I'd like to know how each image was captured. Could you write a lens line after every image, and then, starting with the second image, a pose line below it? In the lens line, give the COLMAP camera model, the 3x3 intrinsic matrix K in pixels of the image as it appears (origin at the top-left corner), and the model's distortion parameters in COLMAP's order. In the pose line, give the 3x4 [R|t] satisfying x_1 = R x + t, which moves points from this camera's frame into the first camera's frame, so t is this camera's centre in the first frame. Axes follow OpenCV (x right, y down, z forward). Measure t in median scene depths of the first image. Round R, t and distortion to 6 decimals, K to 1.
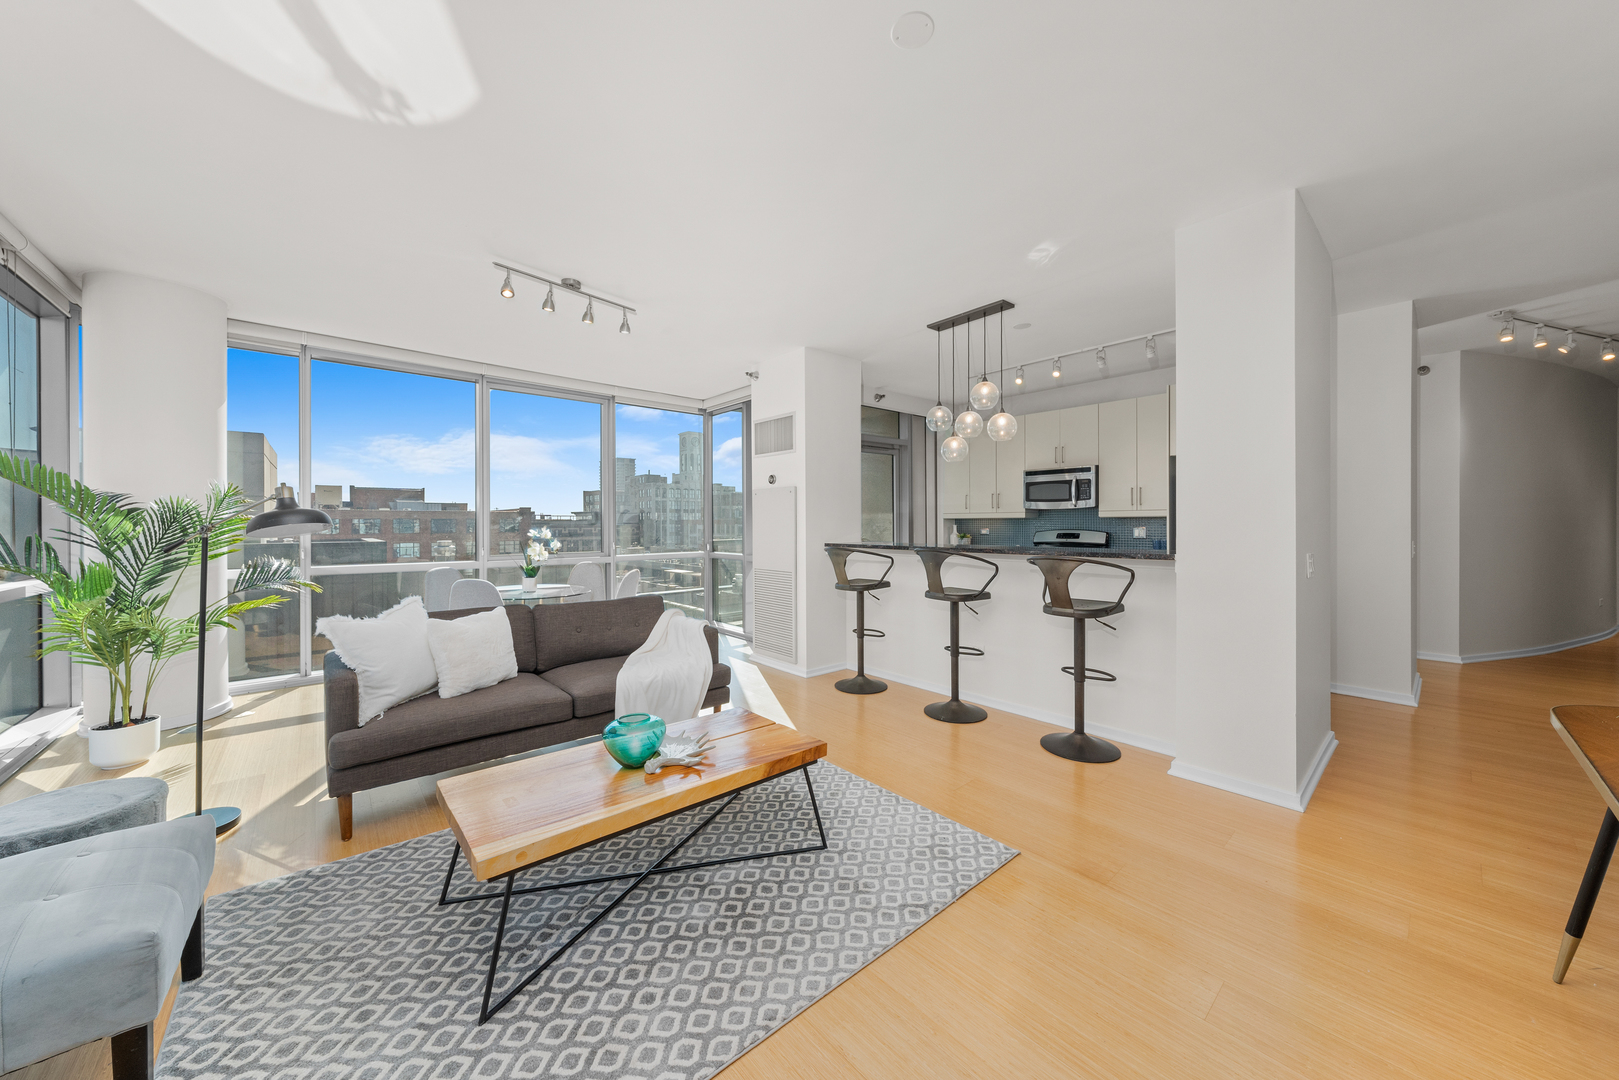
lens RADIAL K [[565.4, 0, 799.8], [0, 565.4, 523.7], [0, 0, 1]] dist [-0.005442, 0.001340]
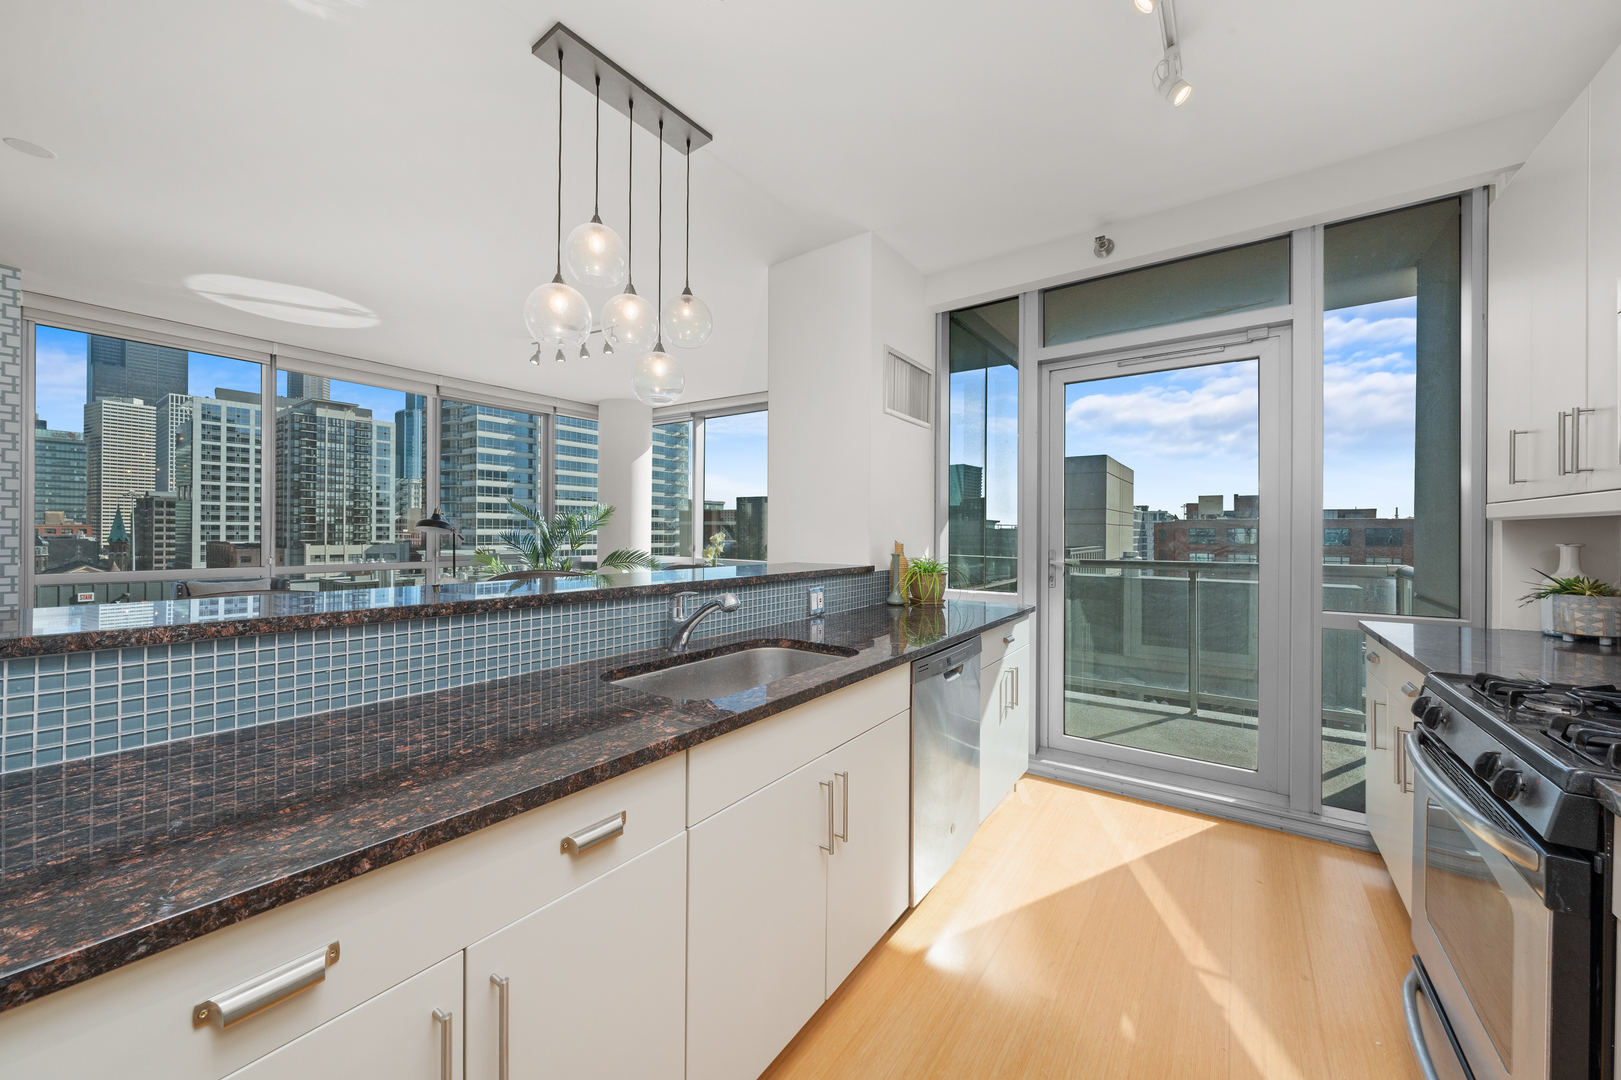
lens RADIAL K [[591.6, 0, 802.7], [0, 591.6, 532.7], [0, 0, 1]] dist [-0.000528, 0.000357]
pose [[0.227424, 0.007524, -0.973767, 0.656518], [-0.009251, 0.999942, 0.005566, -0.002499], [0.973752, 0.007742, 0.227480, 0.824208]]
